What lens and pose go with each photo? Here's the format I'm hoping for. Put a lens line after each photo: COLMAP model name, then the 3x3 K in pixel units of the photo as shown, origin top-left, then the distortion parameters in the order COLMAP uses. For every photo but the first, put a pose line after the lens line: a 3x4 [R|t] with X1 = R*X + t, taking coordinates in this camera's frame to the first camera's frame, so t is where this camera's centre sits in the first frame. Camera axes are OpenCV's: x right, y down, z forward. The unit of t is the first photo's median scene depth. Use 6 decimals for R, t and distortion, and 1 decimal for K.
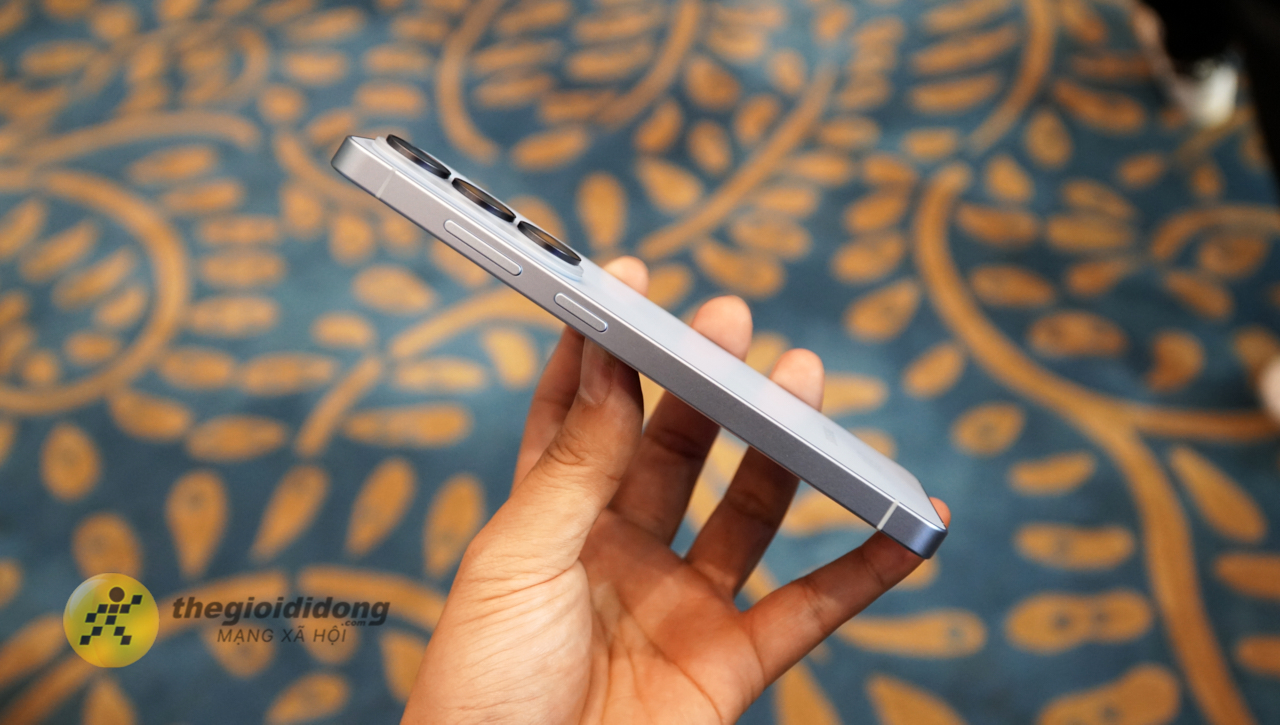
lens RADIAL K [[1460.6, 0, 640.0], [0, 1460.6, 362.5], [0, 0, 1]] dist [0.016885, 0.022728]
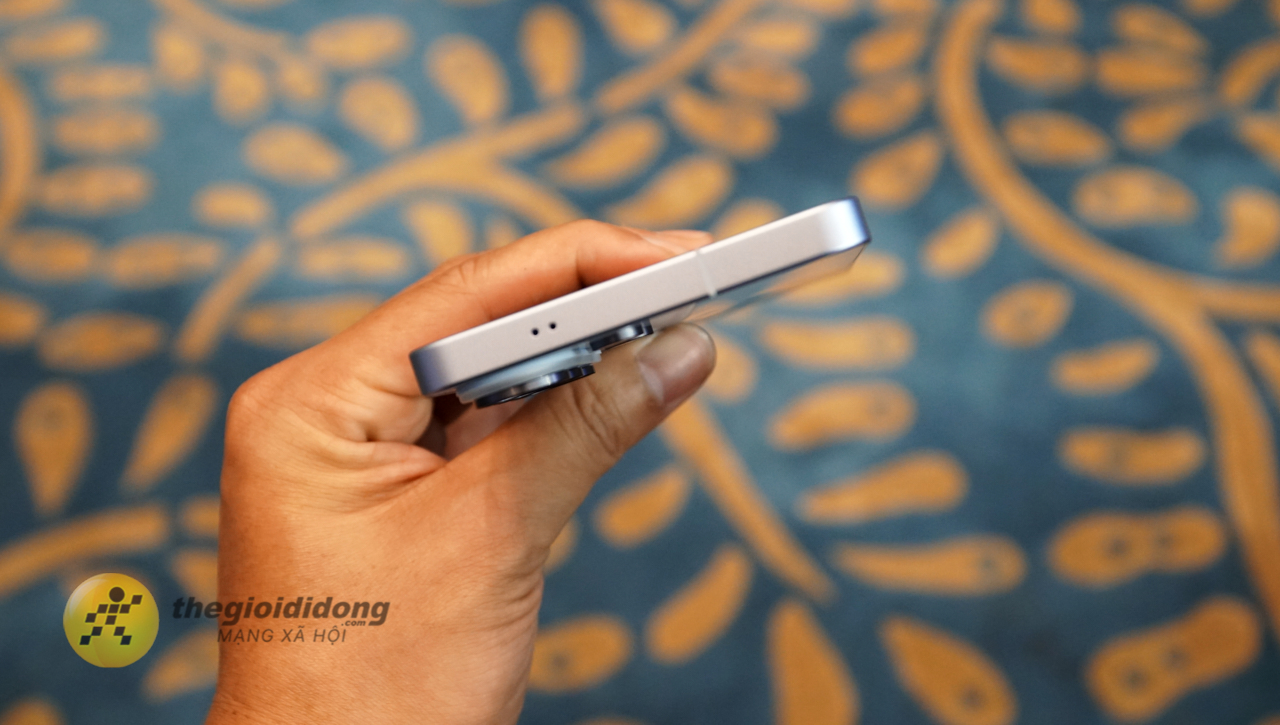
lens RADIAL K [[1460.6, 0, 640.0], [0, 1460.6, 362.5], [0, 0, 1]] dist [0.016885, 0.022728]
pose [[0.999829, -0.016621, 0.008147, 0.014275], [0.015837, 0.995967, 0.088306, -0.003386], [-0.009582, -0.088162, 0.996060, 0.184085]]
